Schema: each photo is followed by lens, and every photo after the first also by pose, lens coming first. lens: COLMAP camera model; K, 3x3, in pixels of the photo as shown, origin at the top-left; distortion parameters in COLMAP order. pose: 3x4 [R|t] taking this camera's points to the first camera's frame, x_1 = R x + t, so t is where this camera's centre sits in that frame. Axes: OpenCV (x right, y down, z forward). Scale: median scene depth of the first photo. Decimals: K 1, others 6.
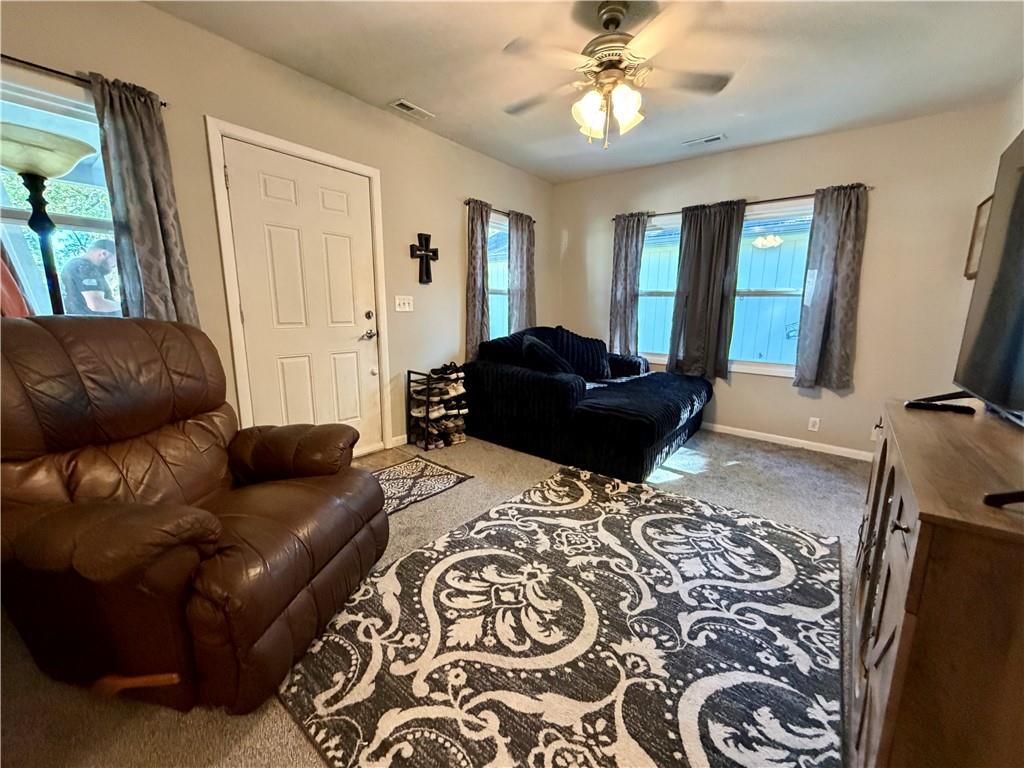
lens RADIAL K [[414.0, 0, 512.0], [0, 414.0, 384.0], [0, 0, 1]] dist [-0.001278, 0.000312]
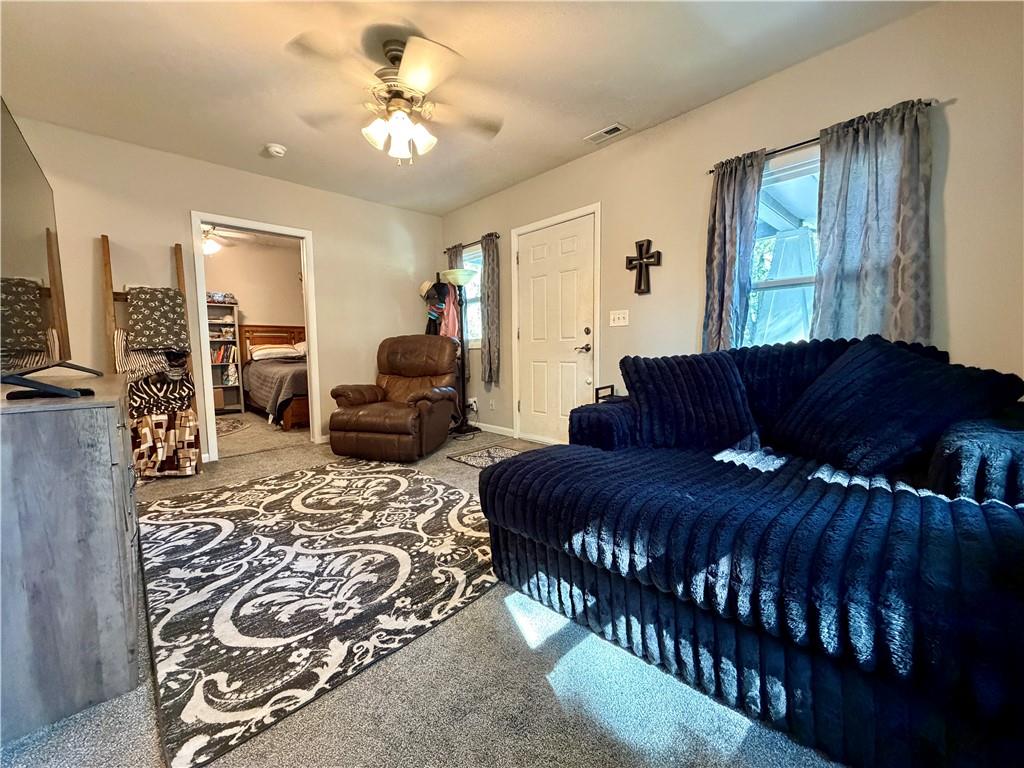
lens RADIAL K [[414.0, 0, 512.0], [0, 414.0, 384.0], [0, 0, 1]] dist [-0.001278, 0.000312]
pose [[-0.150091, 0.070079, -0.986185, 1.343685], [-0.165784, 0.981577, 0.094983, -0.156325], [0.974673, 0.177750, -0.135708, 1.581054]]
